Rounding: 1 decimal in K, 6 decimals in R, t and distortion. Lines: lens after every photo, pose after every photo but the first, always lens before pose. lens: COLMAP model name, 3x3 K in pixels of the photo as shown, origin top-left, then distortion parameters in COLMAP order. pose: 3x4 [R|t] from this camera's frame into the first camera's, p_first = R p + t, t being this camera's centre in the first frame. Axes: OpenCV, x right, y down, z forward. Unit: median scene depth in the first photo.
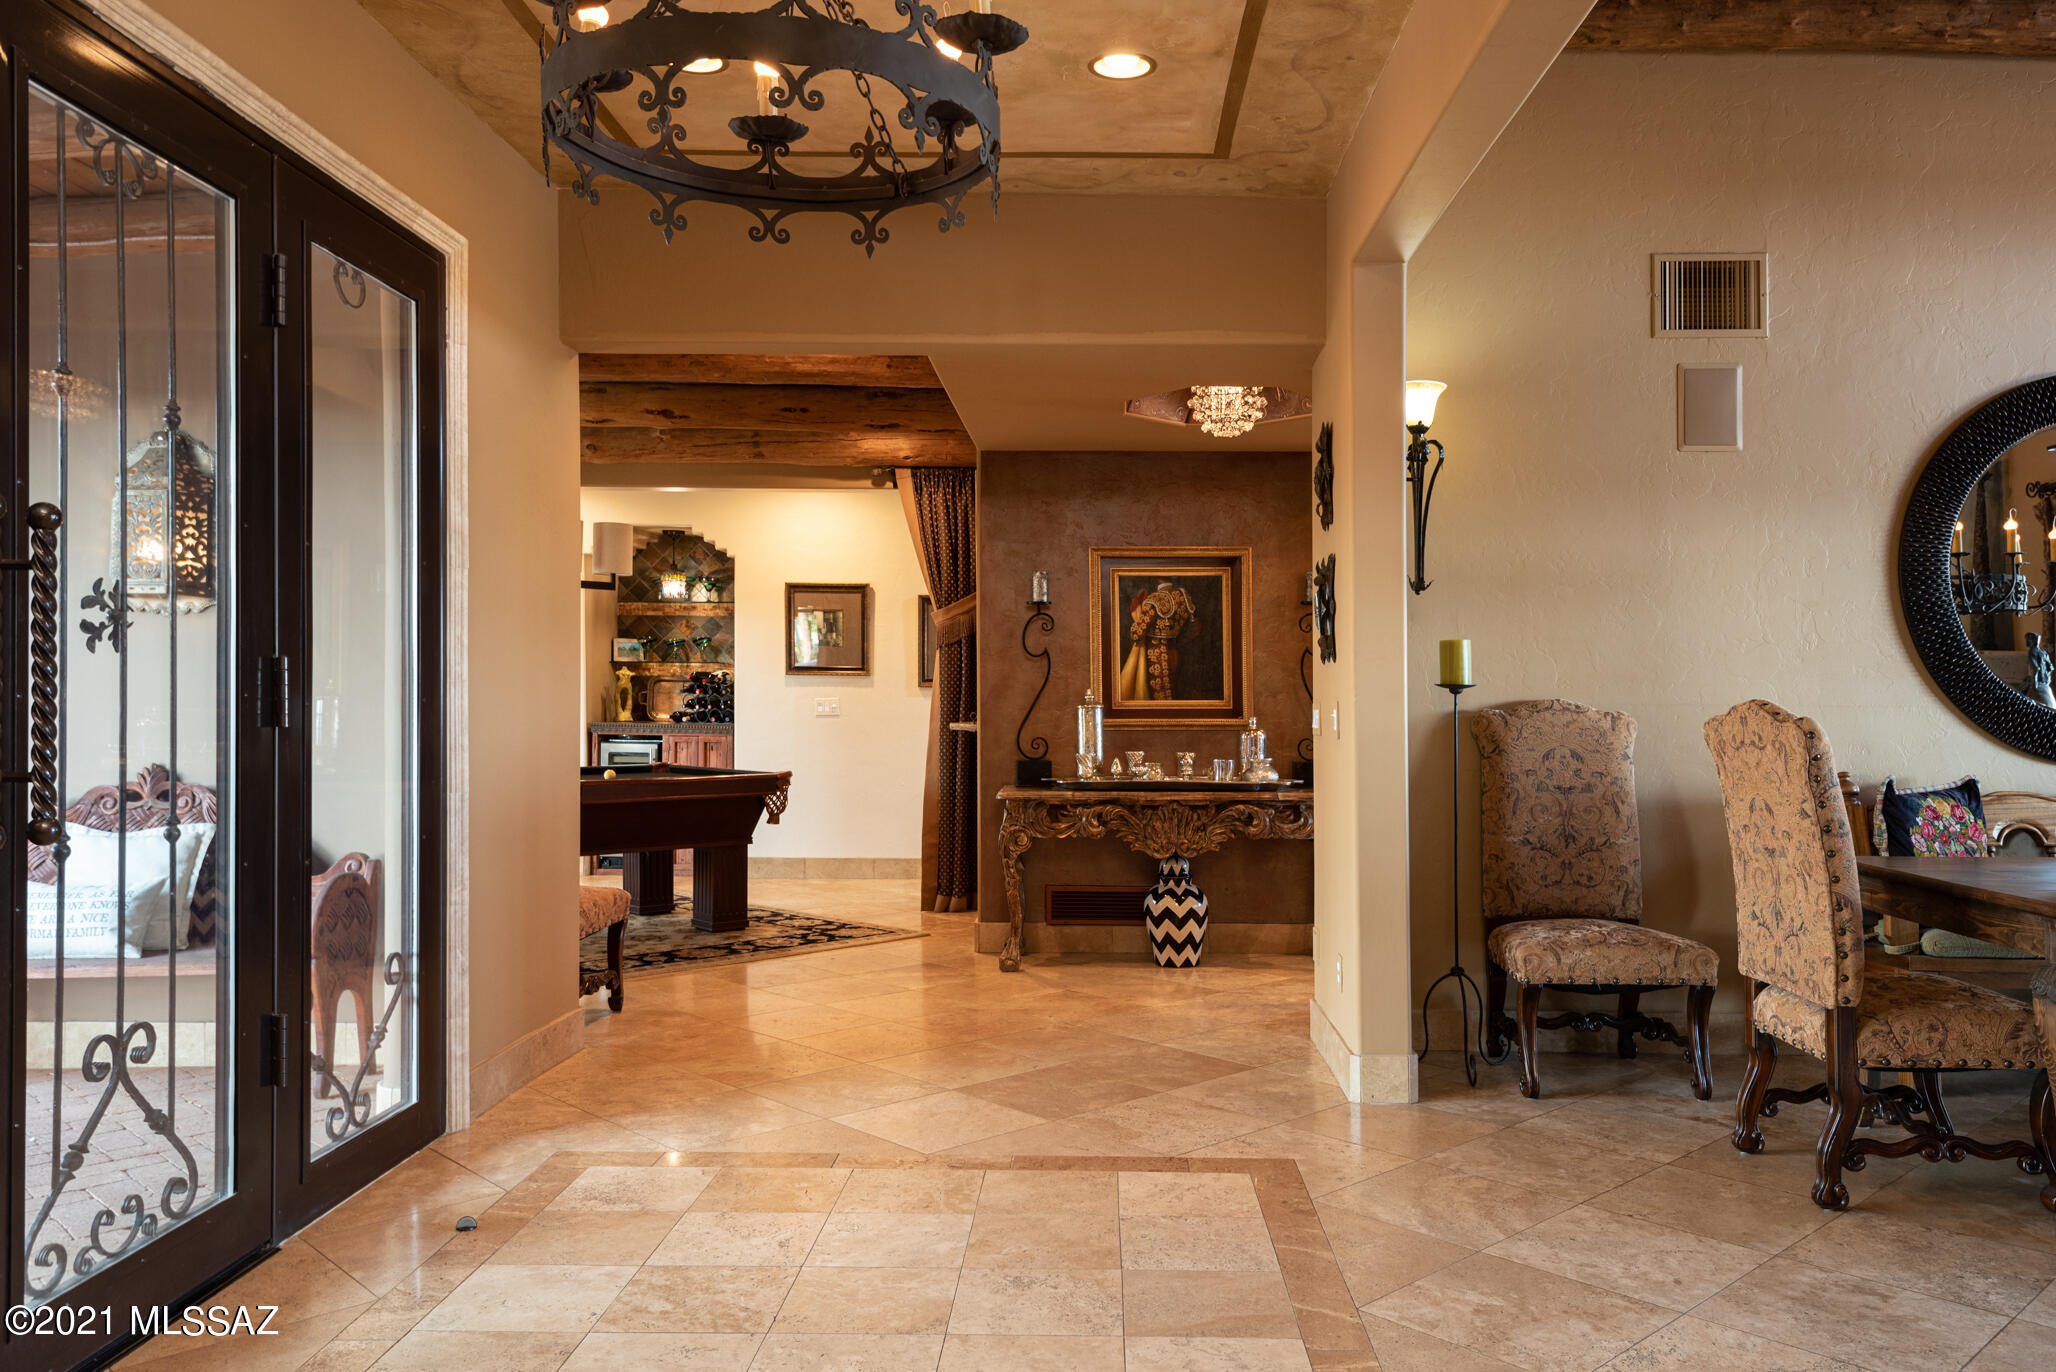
lens RADIAL K [[1436.4, 0, 1028.0], [0, 1436.4, 686.0], [0, 0, 1]] dist [0.042753, -0.044524]
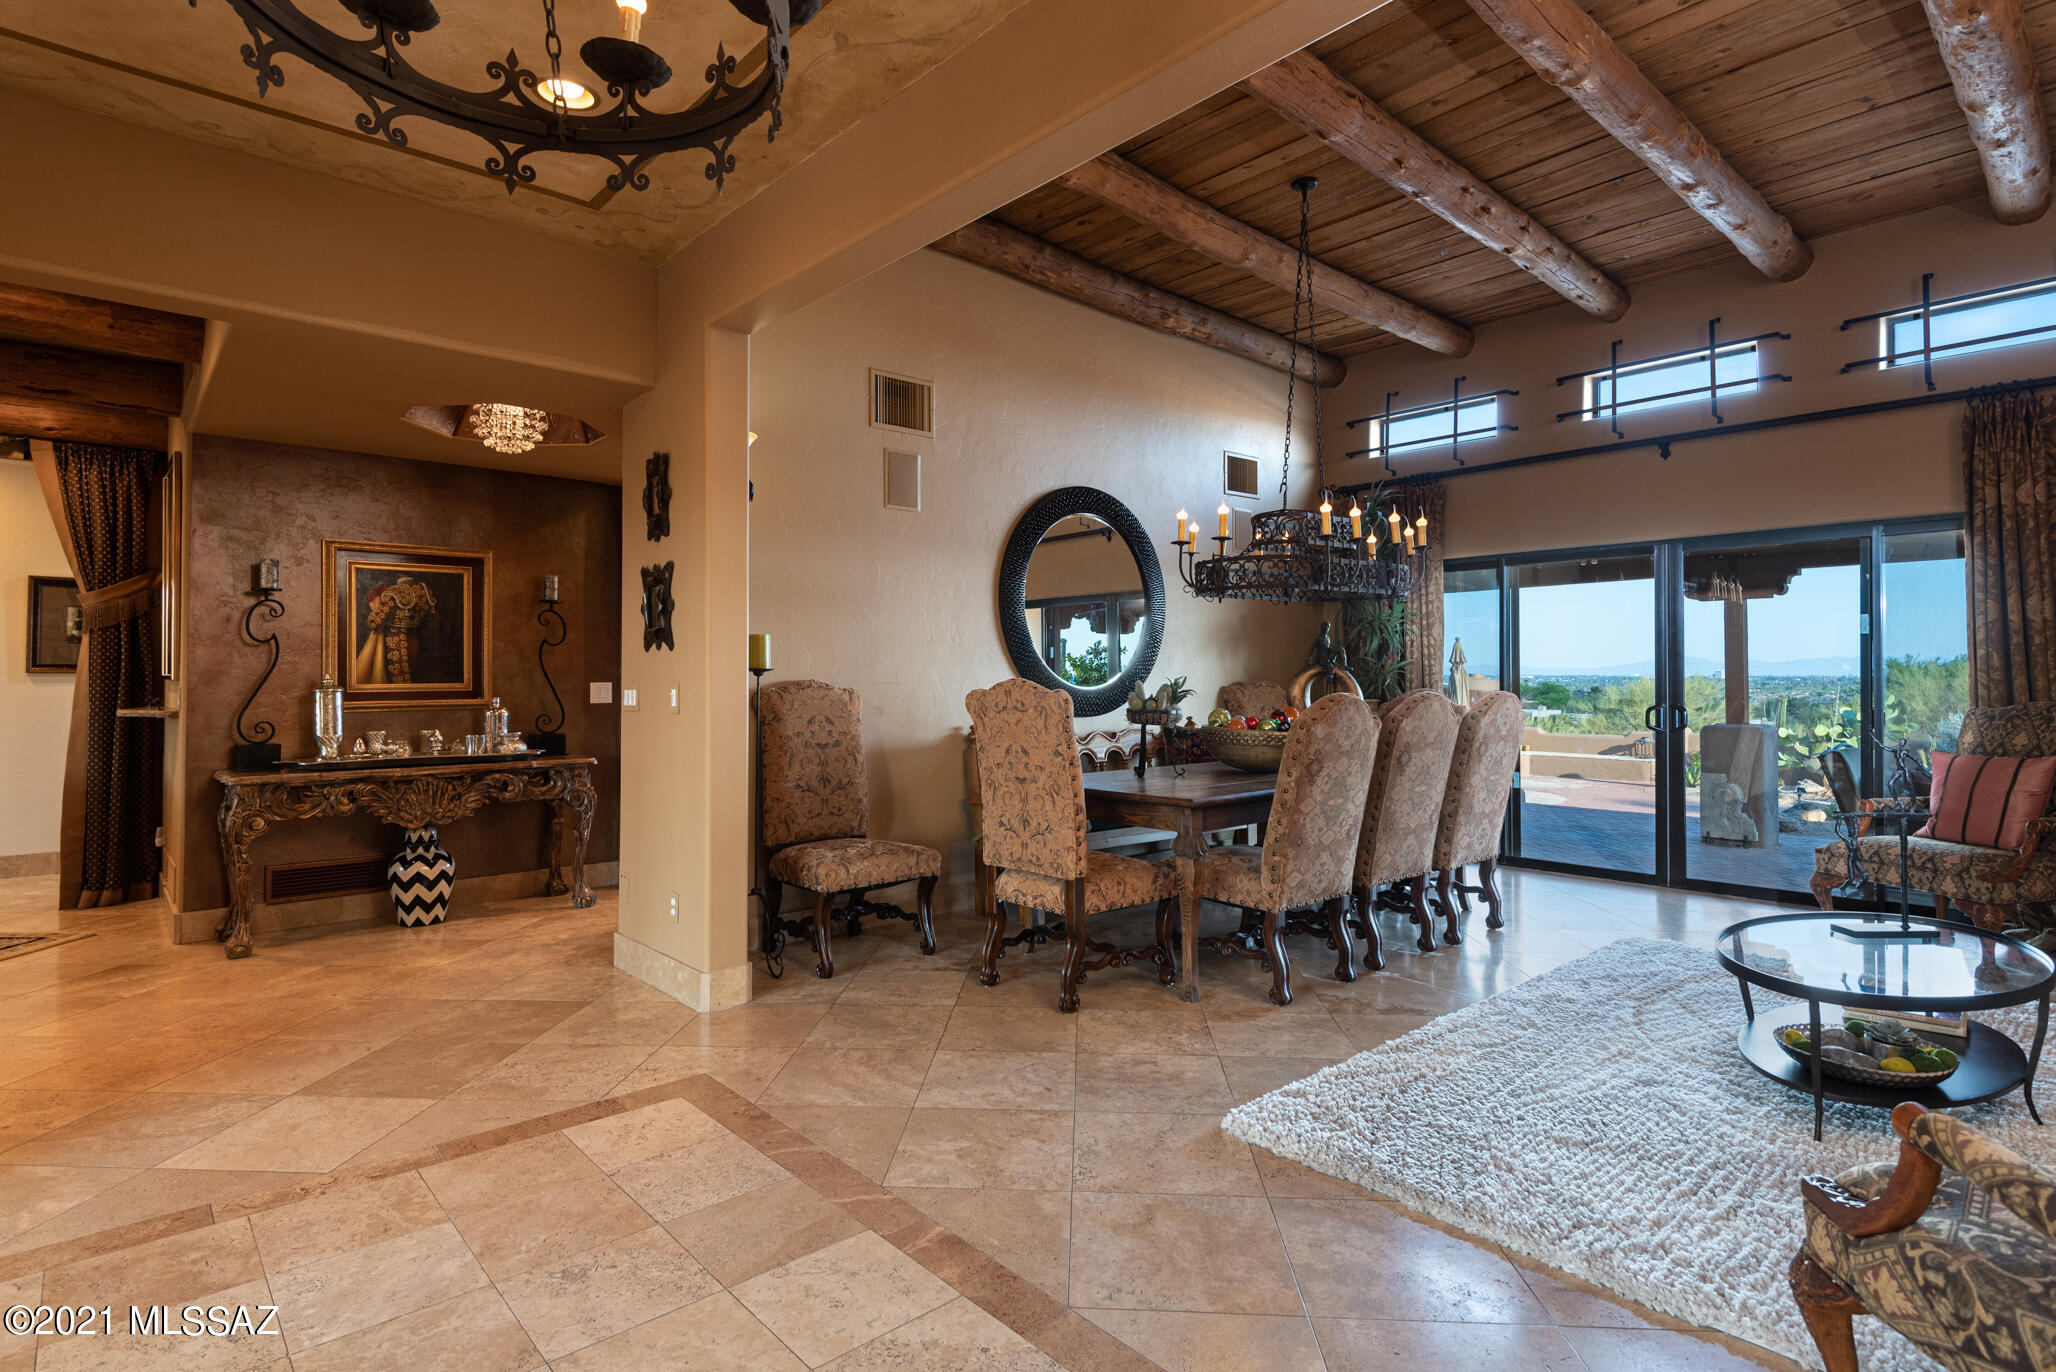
lens RADIAL K [[1035.2, 0, 1030.7], [0, 1035.2, 650.7], [0, 0, 1]] dist [0.030575, -0.021494]
pose [[0.742591, 0.011173, 0.669652, -0.139140], [0.001743, 0.999825, -0.018614, 0.000577], [-0.669743, 0.014990, 0.742442, 0.138939]]
